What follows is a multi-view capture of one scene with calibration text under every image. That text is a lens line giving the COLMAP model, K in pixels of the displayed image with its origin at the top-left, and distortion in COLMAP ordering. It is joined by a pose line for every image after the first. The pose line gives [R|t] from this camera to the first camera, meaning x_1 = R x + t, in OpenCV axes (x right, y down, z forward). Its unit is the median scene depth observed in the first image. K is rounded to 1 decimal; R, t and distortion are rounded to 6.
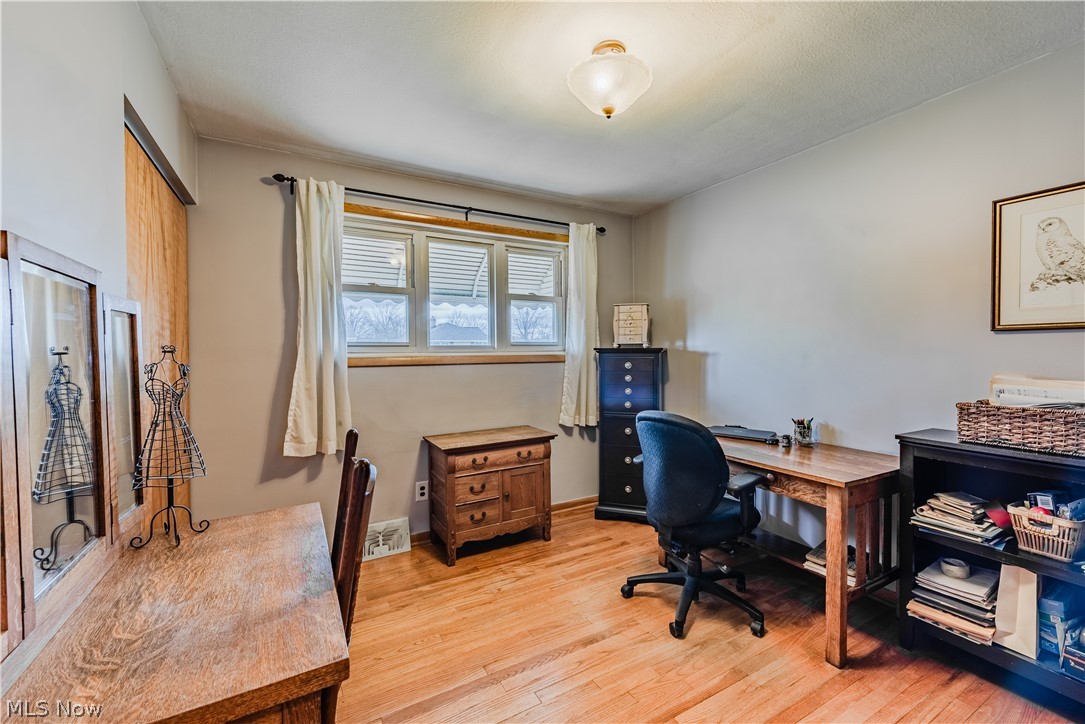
lens RADIAL K [[438.1, 0, 542.5], [0, 438.1, 362.0], [0, 0, 1]] dist [0.000382, 0.000021]
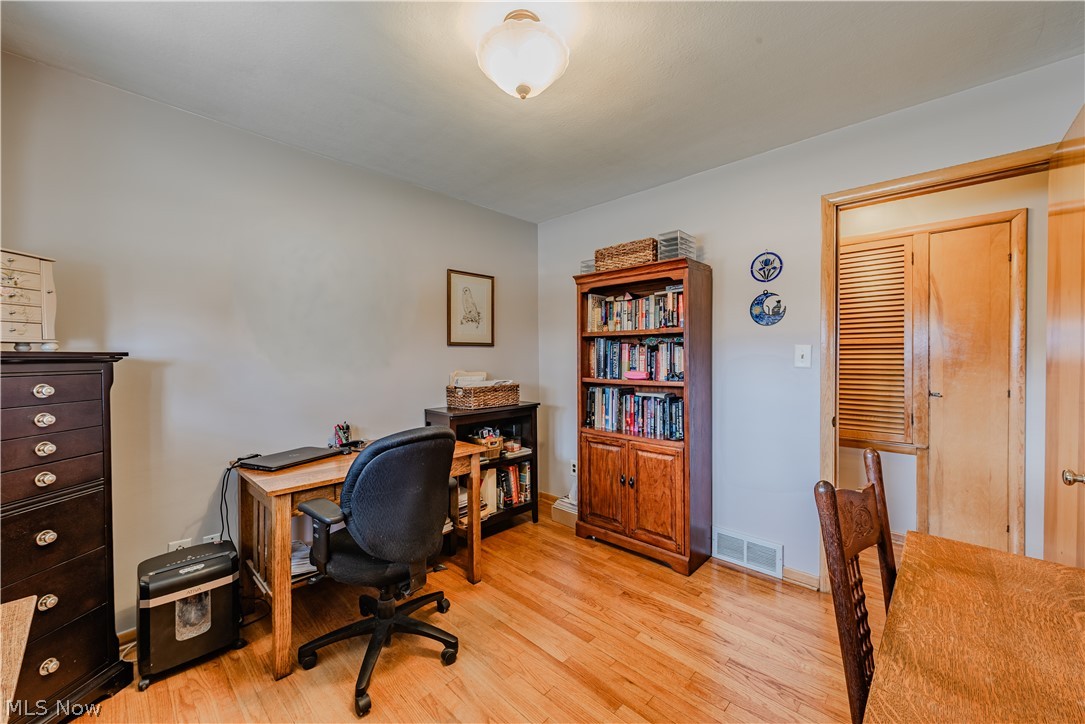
lens RADIAL K [[423.7, 0, 546.8], [0, 423.7, 359.8], [0, 0, 1]] dist [0.001158, 0.000069]
pose [[-0.294253, -0.002962, 0.955723, -0.376855], [0.030984, 0.999440, 0.012637, -0.013649], [-0.955225, 0.033331, -0.293997, 0.644575]]
